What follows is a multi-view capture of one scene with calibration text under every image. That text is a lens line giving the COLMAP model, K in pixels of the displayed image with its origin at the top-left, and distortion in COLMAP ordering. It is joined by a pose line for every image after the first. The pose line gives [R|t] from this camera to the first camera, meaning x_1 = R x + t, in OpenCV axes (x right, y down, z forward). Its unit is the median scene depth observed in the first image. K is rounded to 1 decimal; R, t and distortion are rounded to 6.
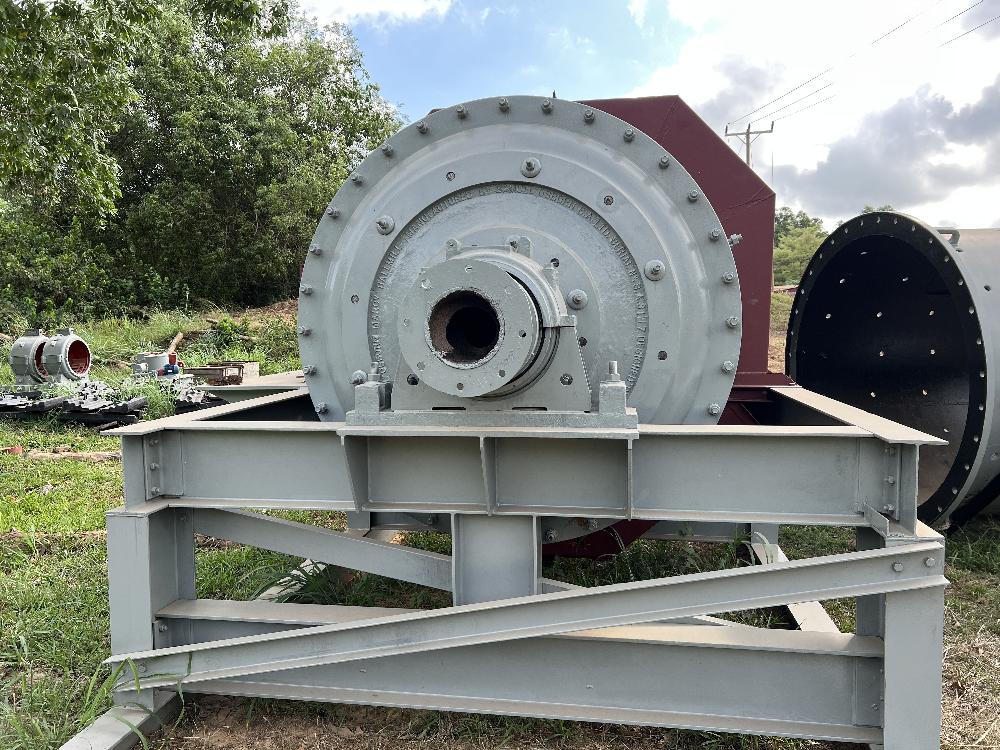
lens RADIAL K [[744.1, 0, 500.0], [0, 744.1, 375.0], [0, 0, 1]] dist [0.065304, -0.082141]
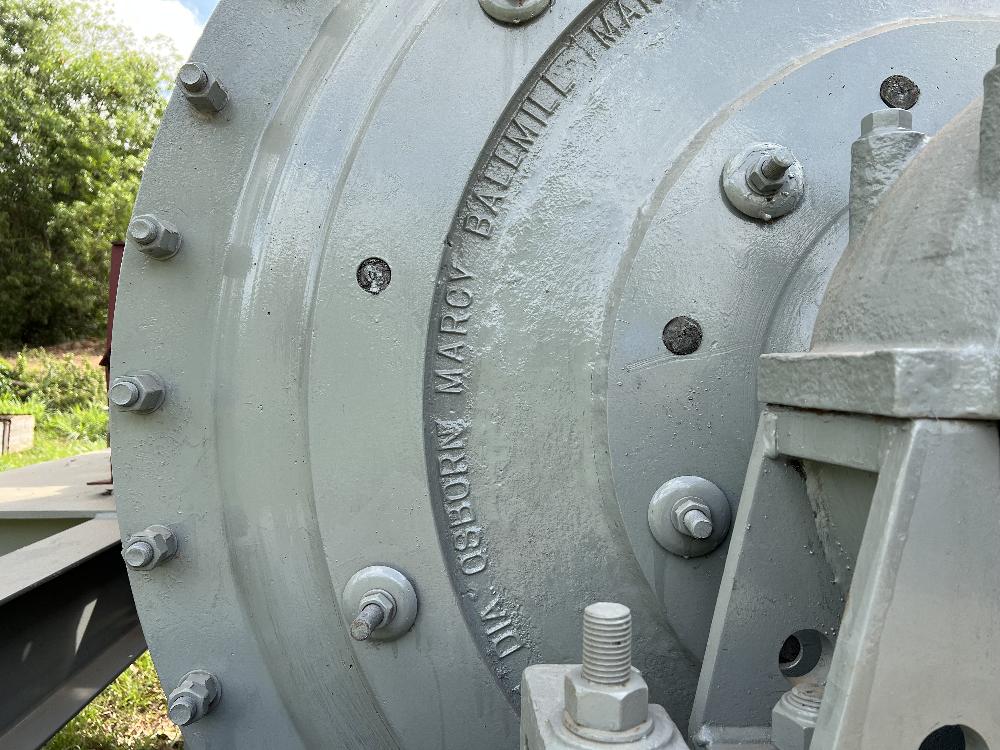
lens RADIAL K [[744.1, 0, 500.0], [0, 744.1, 375.0], [0, 0, 1]] dist [0.065304, -0.082141]
pose [[0.971886, 0.045003, 0.231110, -0.209289], [-0.026643, 0.996279, -0.081961, -0.048919], [-0.233939, 0.073499, 0.969469, 0.754562]]
